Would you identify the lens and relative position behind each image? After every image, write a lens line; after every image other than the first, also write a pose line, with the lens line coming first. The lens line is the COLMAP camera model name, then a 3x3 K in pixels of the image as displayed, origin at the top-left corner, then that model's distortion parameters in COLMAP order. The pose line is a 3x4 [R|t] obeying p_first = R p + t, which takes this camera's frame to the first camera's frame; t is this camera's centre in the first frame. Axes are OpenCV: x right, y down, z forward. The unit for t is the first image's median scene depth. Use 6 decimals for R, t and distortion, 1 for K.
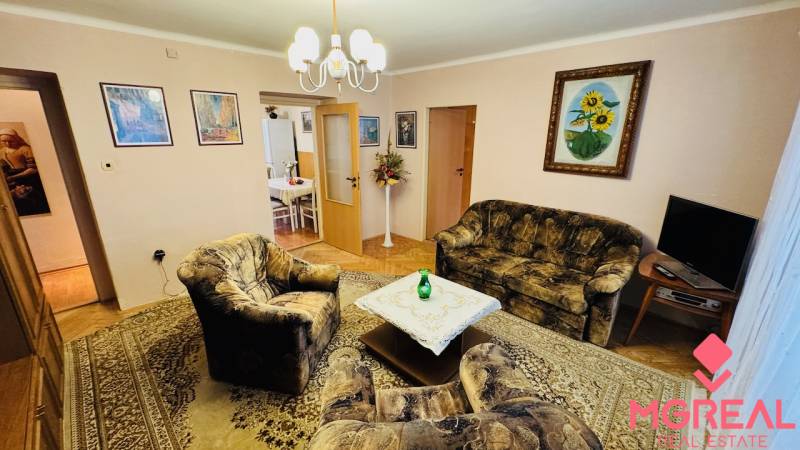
lens RADIAL K [[319.9, 0, 399.2], [0, 319.9, 223.4], [0, 0, 1]] dist [-0.000689, 0.000229]
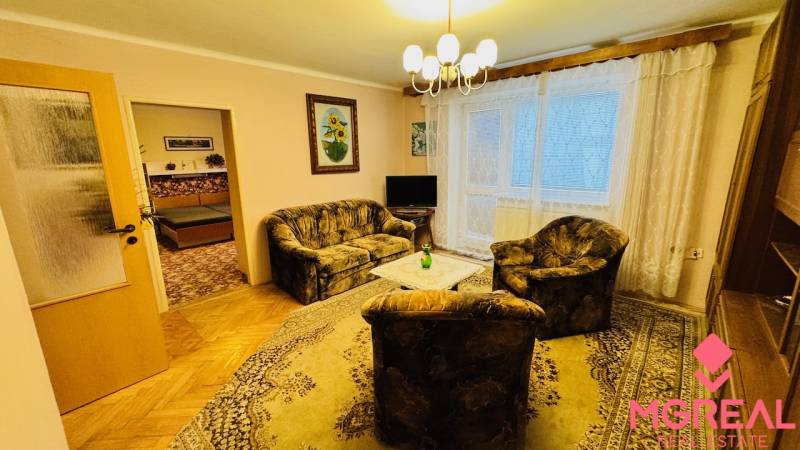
lens RADIAL K [[319.9, 0, 399.2], [0, 319.9, 223.4], [0, 0, 1]] dist [-0.000689, 0.000229]
pose [[-0.025291, -0.215358, 0.976208, -0.854529], [0.294259, 0.931653, 0.213152, -0.172707], [-0.955391, 0.292649, 0.039809, 0.787374]]
